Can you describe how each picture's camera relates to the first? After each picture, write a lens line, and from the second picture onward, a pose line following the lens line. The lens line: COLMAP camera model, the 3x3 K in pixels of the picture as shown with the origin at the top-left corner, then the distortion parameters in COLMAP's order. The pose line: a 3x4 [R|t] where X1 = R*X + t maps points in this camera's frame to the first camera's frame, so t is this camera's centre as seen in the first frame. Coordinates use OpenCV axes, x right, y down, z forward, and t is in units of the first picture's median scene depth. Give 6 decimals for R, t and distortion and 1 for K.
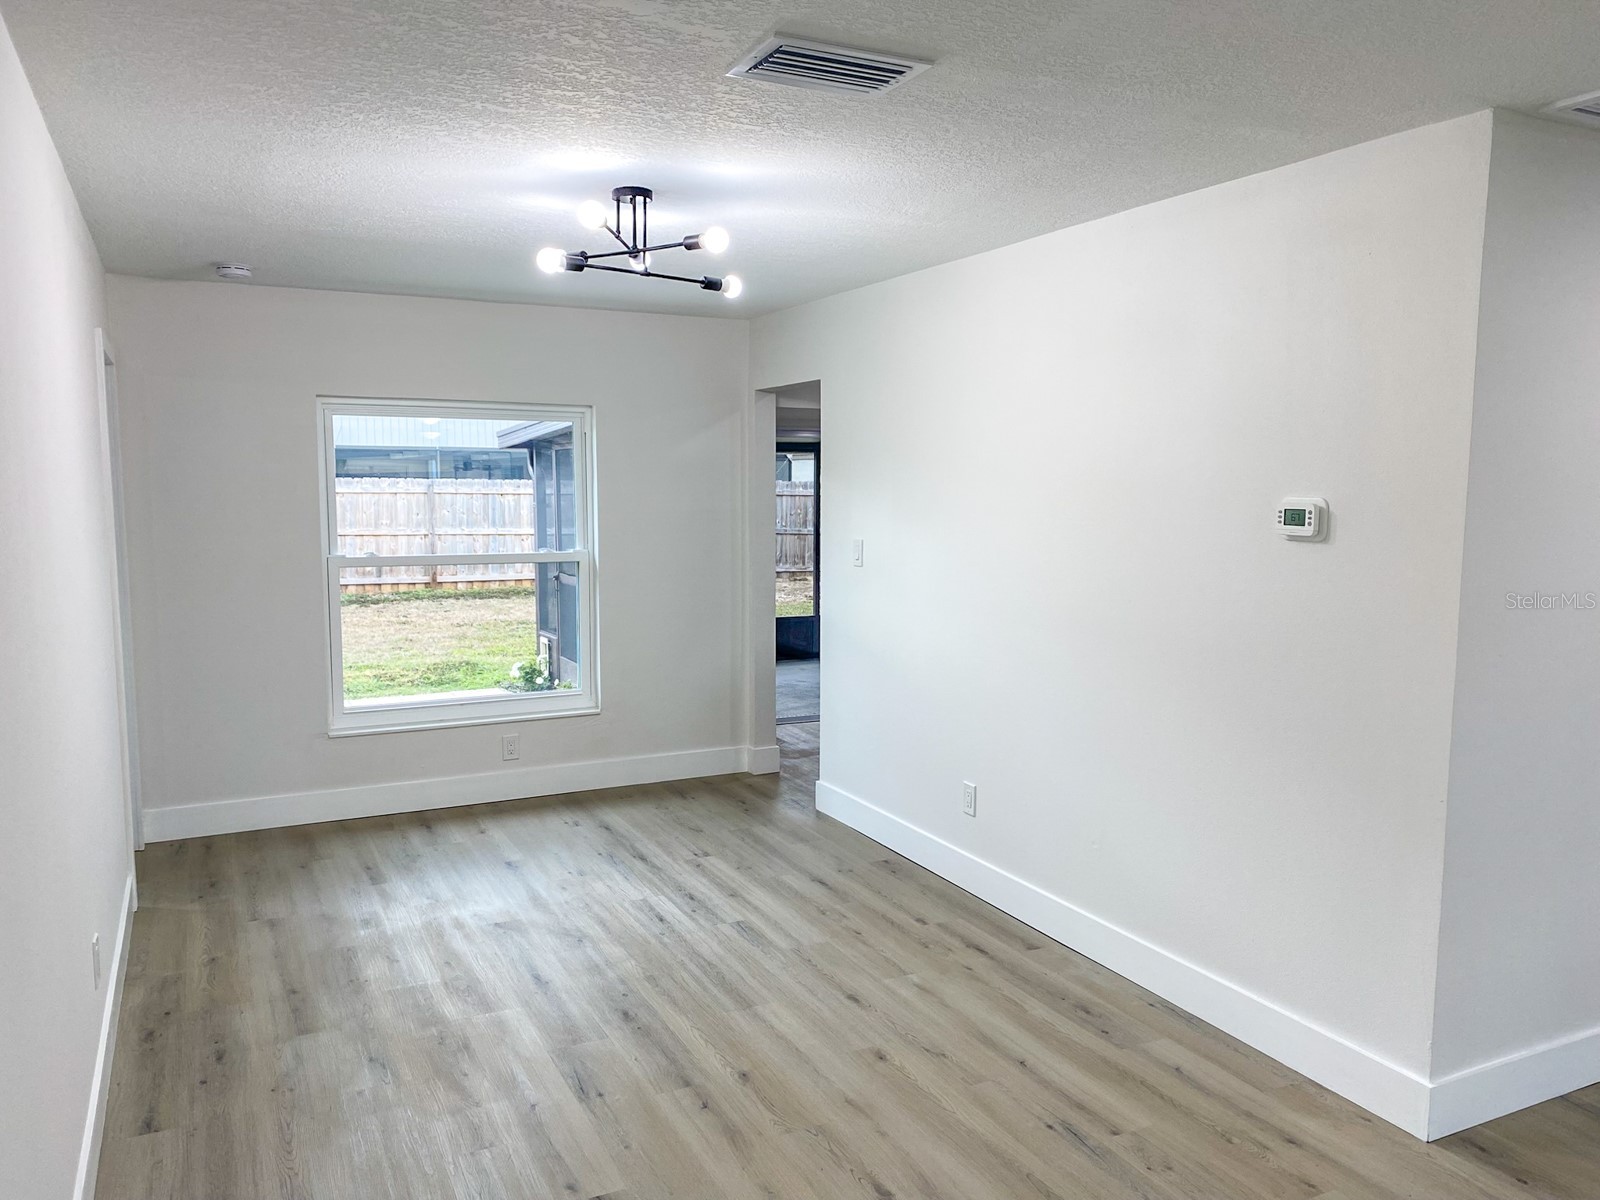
lens RADIAL K [[1212.9, 0, 800.2], [0, 1212.9, 601.1], [0, 0, 1]] dist [0.033125, -0.029482]
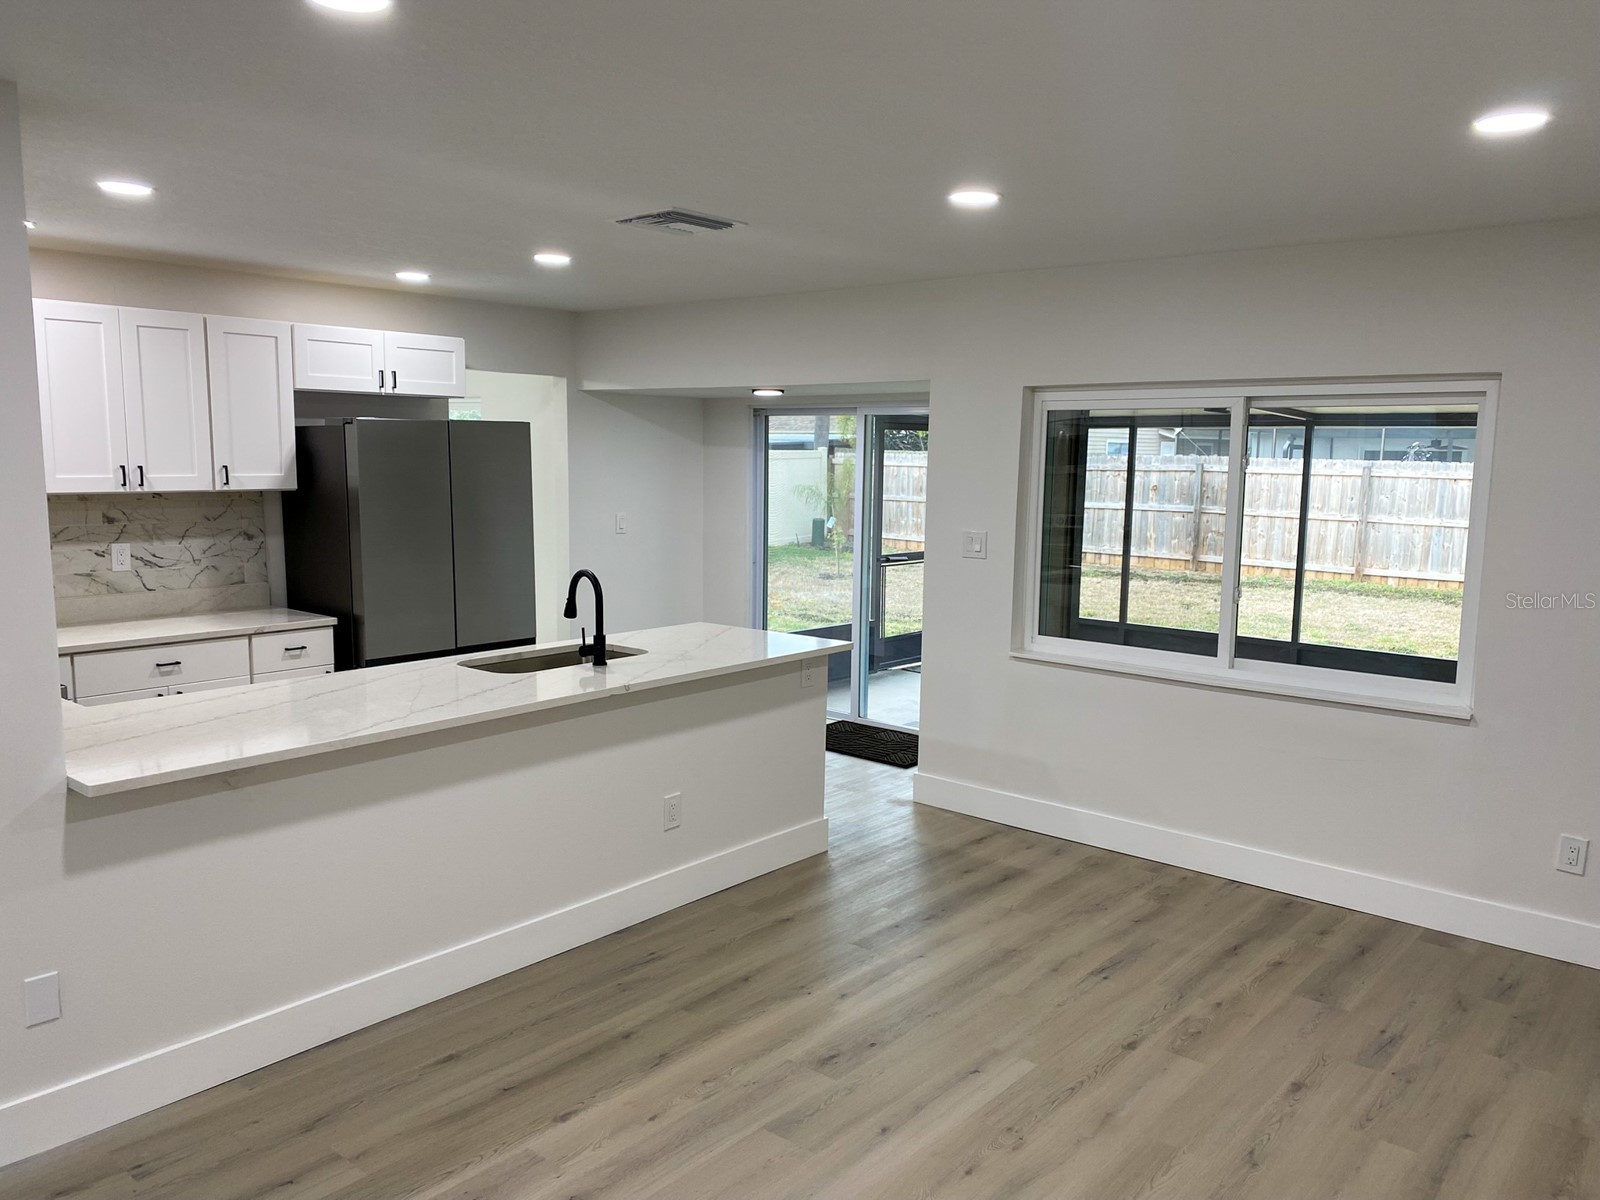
lens RADIAL K [[1212.9, 0, 803.9], [0, 1212.9, 601.7], [0, 0, 1]] dist [0.033125, -0.029482]
pose [[0.391586, 0.113342, -0.913134, 0.367376], [-0.105421, 0.991376, 0.077845, -0.022469], [0.914083, 0.065781, 0.400157, 0.258757]]
